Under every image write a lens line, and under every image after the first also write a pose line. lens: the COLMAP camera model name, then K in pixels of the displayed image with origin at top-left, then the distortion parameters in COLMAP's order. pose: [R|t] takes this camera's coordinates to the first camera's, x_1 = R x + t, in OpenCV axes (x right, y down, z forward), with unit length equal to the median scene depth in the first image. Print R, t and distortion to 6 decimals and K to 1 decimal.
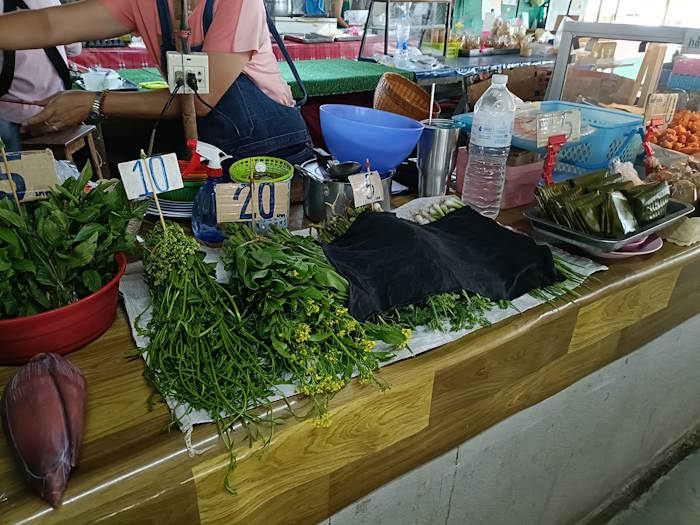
lens RADIAL K [[520.9, 0, 351.7], [0, 520.9, 260.9], [0, 0, 1]] dist [0.047593, -0.056908]
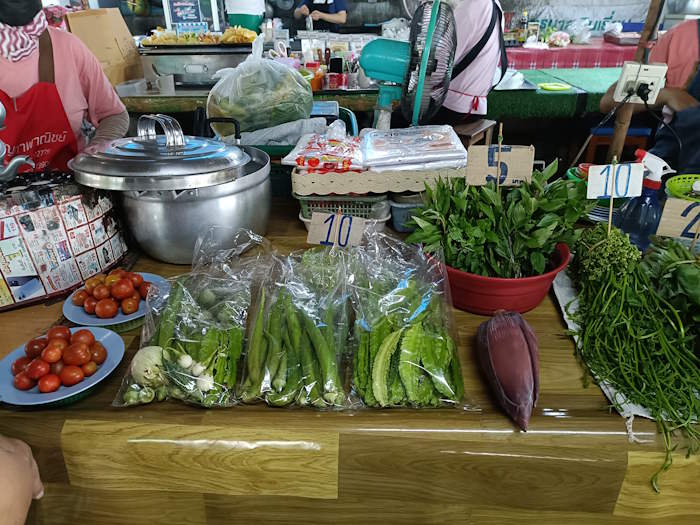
lens RADIAL K [[520.9, 0, 351.7], [0, 520.9, 260.9], [0, 0, 1]] dist [0.047593, -0.056908]
pose [[0.802419, 0.243552, -0.544799, -0.199126], [-0.242113, 0.967281, 0.075822, 0.048966], [0.545441, 0.071062, 0.835131, -0.196718]]
